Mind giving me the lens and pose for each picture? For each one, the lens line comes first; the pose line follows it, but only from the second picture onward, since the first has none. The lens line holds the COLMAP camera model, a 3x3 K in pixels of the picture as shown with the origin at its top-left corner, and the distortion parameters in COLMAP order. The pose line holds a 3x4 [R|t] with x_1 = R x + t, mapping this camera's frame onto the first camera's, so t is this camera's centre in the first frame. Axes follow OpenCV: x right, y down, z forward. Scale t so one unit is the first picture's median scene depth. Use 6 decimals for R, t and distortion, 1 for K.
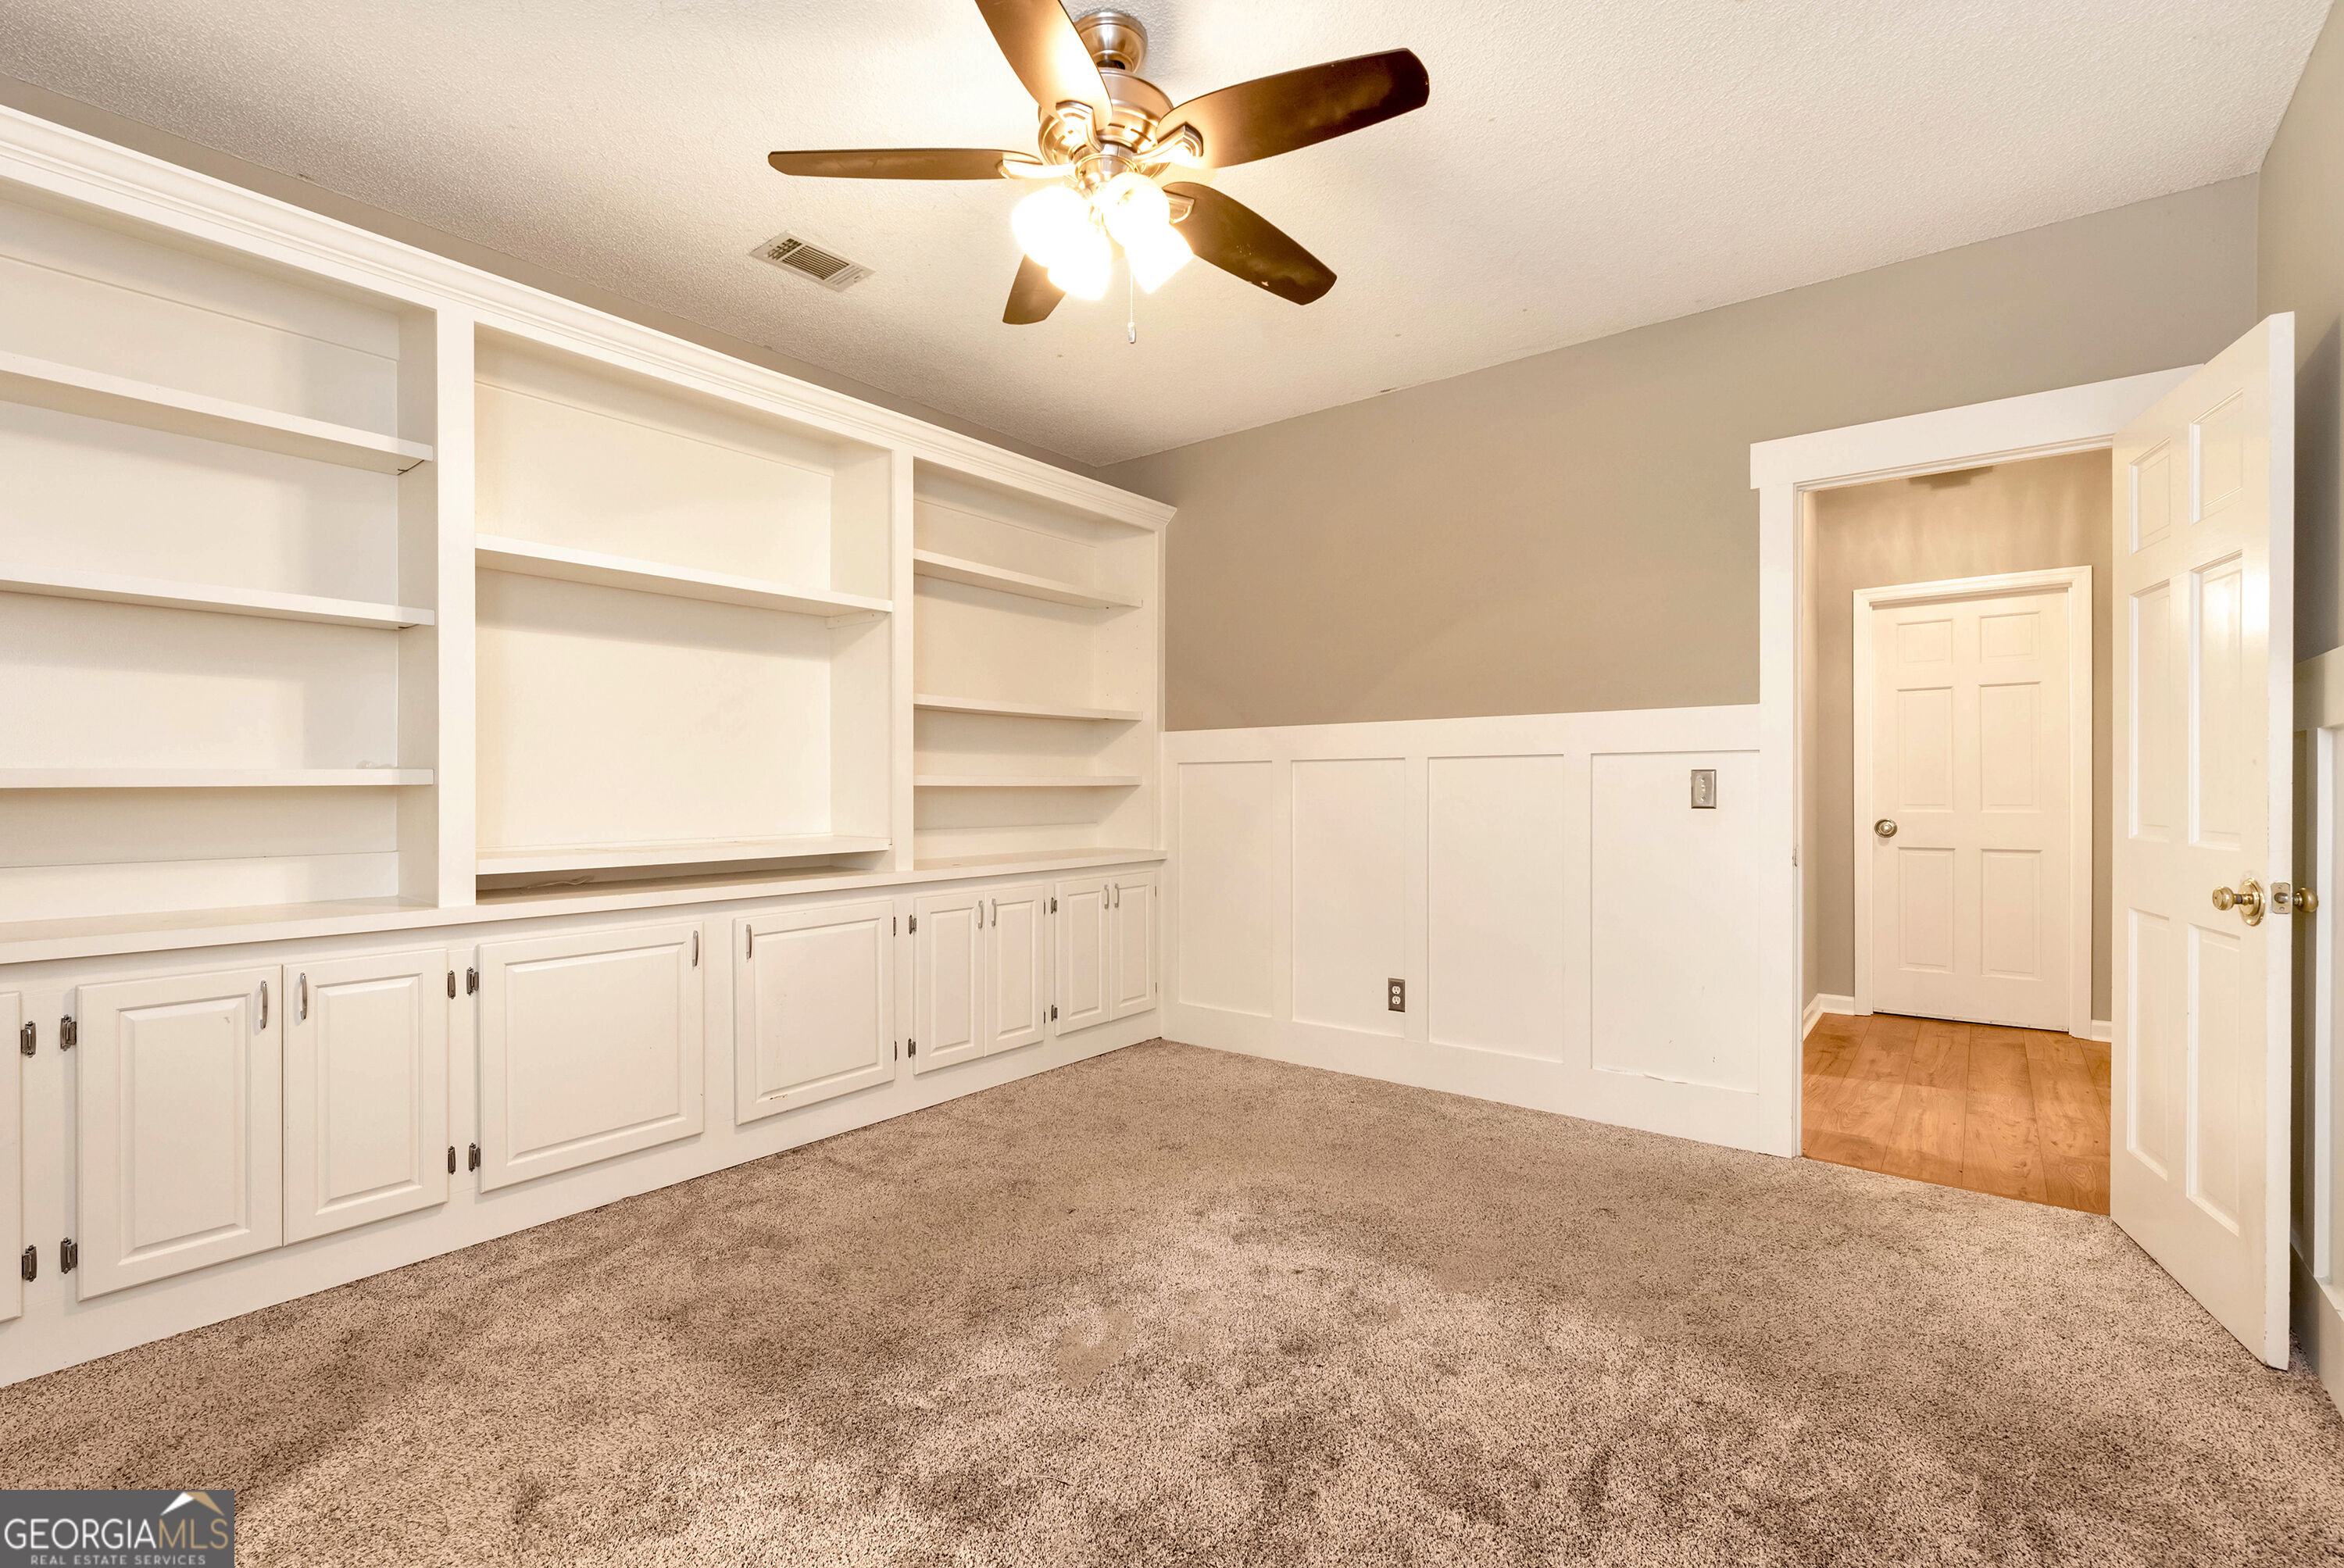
lens RADIAL K [[1040.4, 0, 1180.0], [0, 1040.4, 783.1], [0, 0, 1]] dist [0.001014, 0.000157]
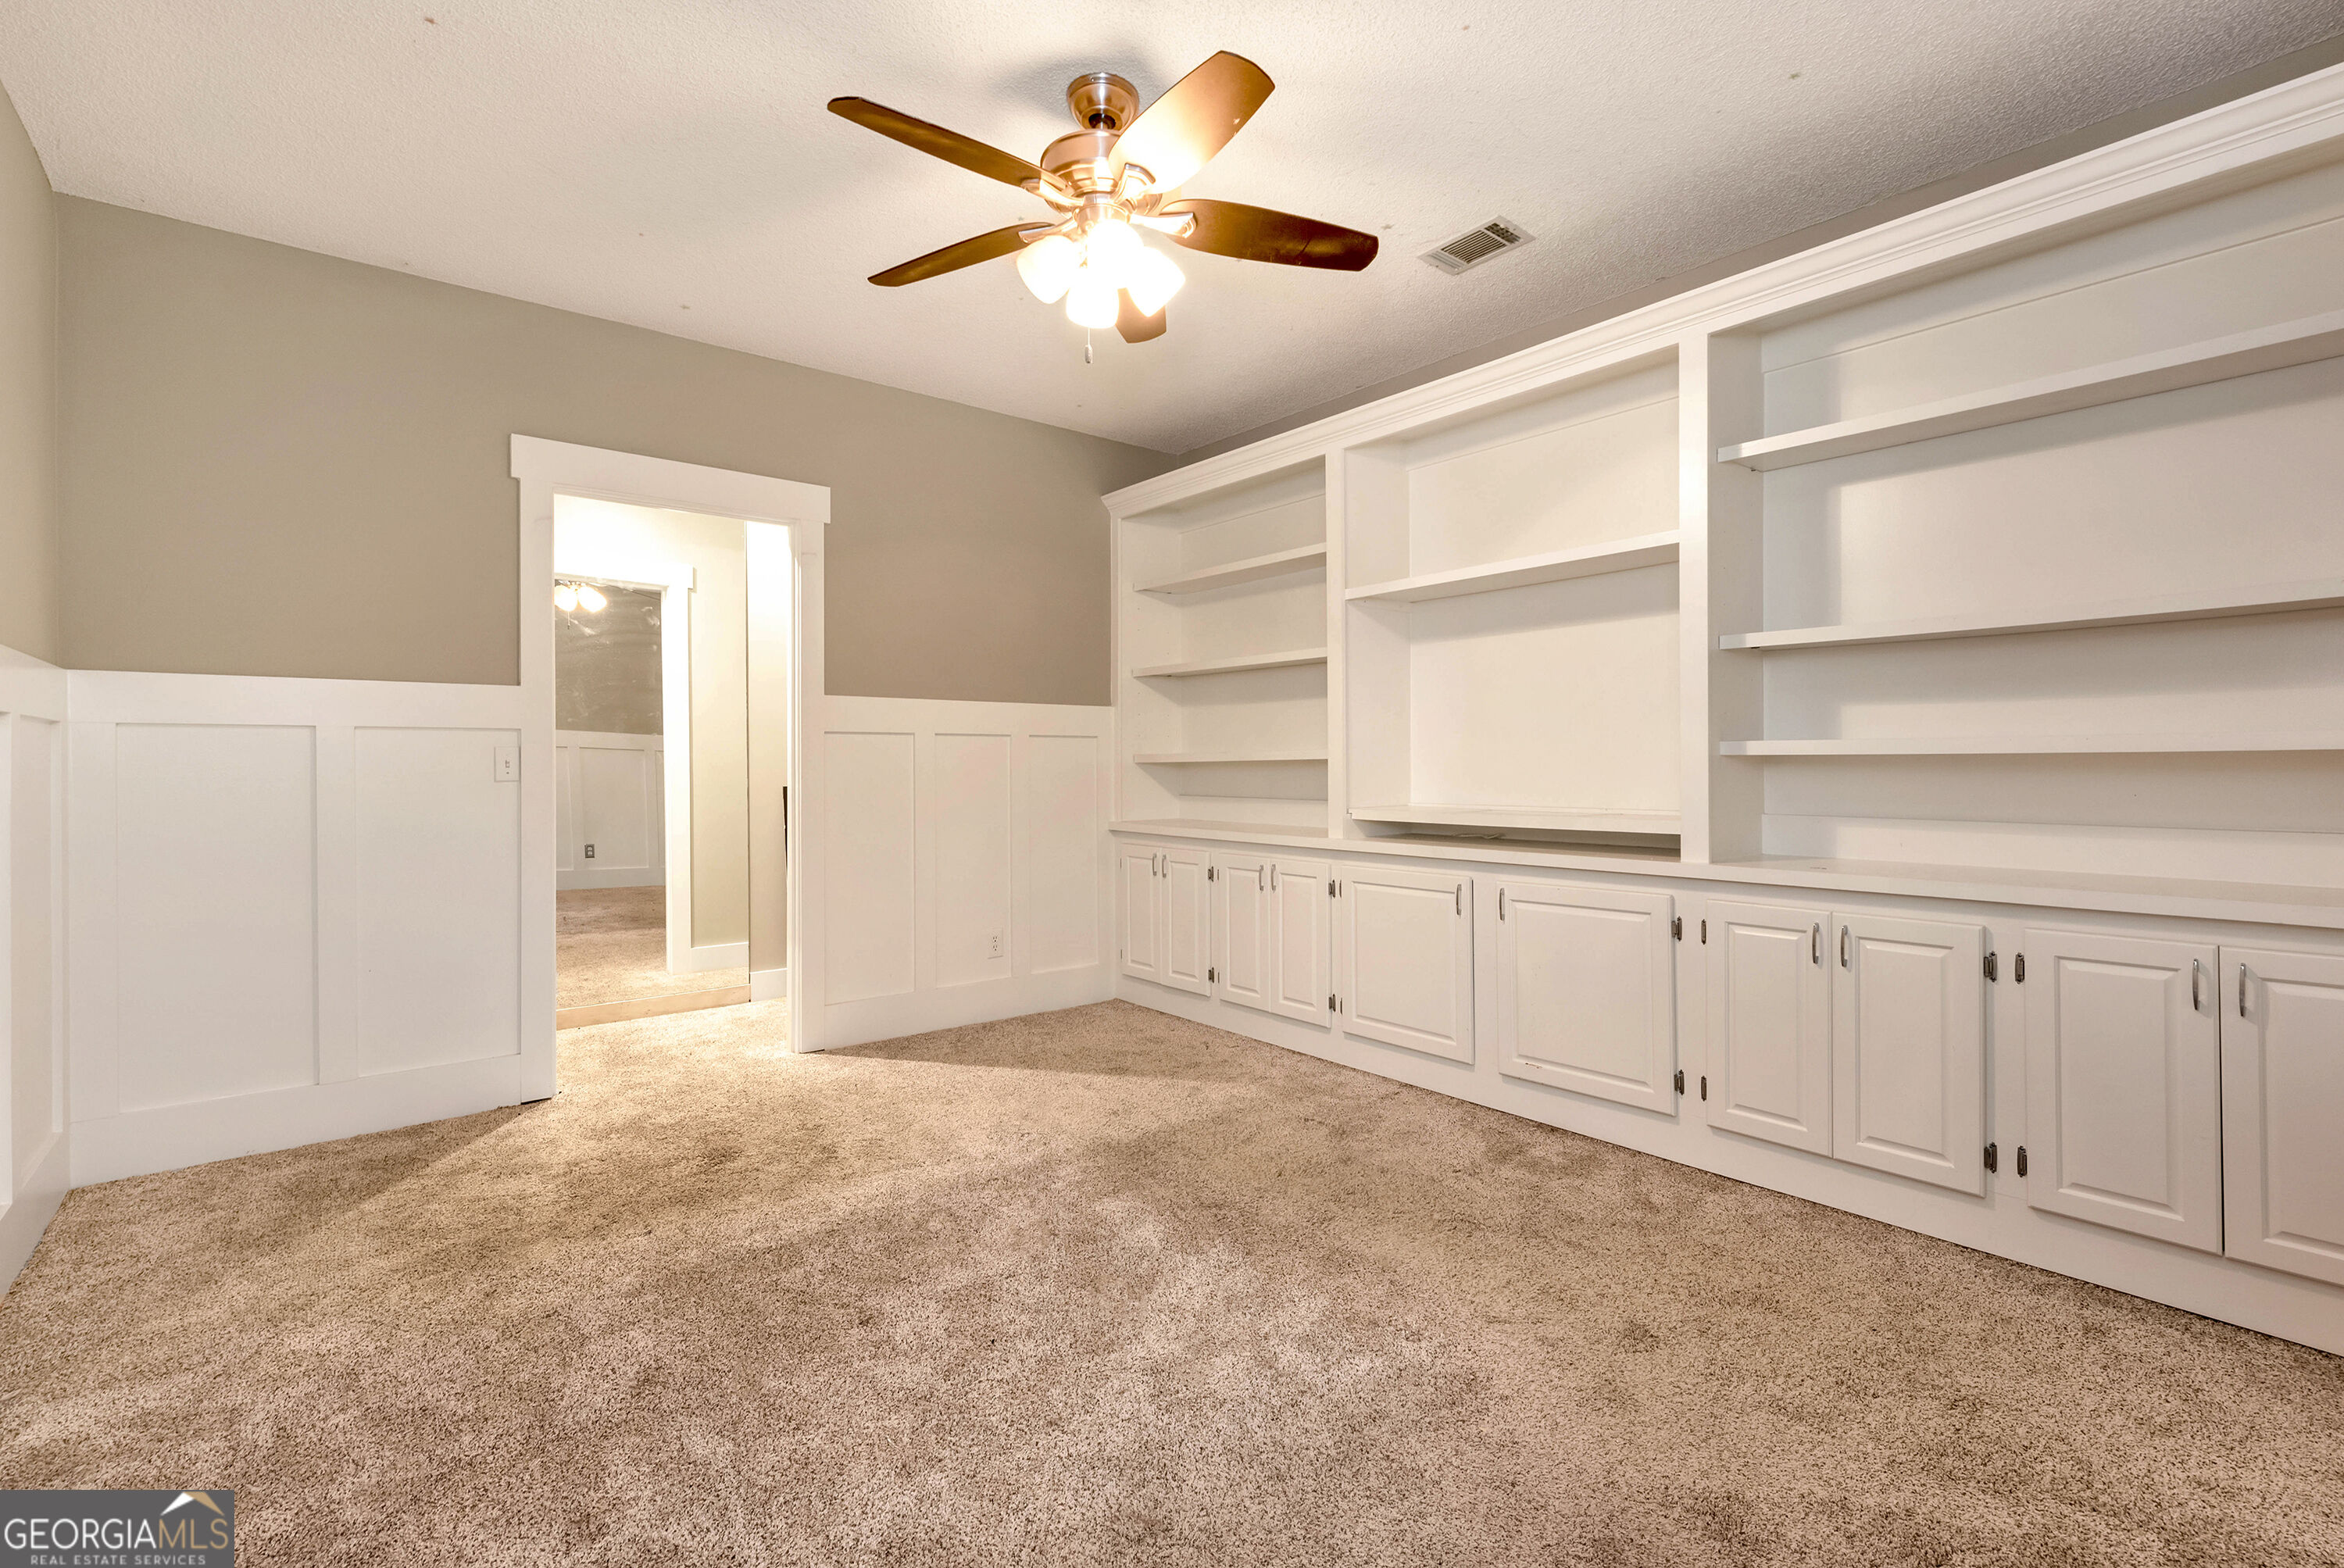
lens RADIAL K [[1054.2, 0, 1166.8], [0, 1054.2, 784.4], [0, 0, 1]] dist [0.000006, -0.000134]
pose [[-0.247908, 0.019482, -0.968588, 0.710380], [0.014441, 0.999761, 0.016412, 0.007279], [0.968676, -0.009918, -0.248130, 0.940989]]
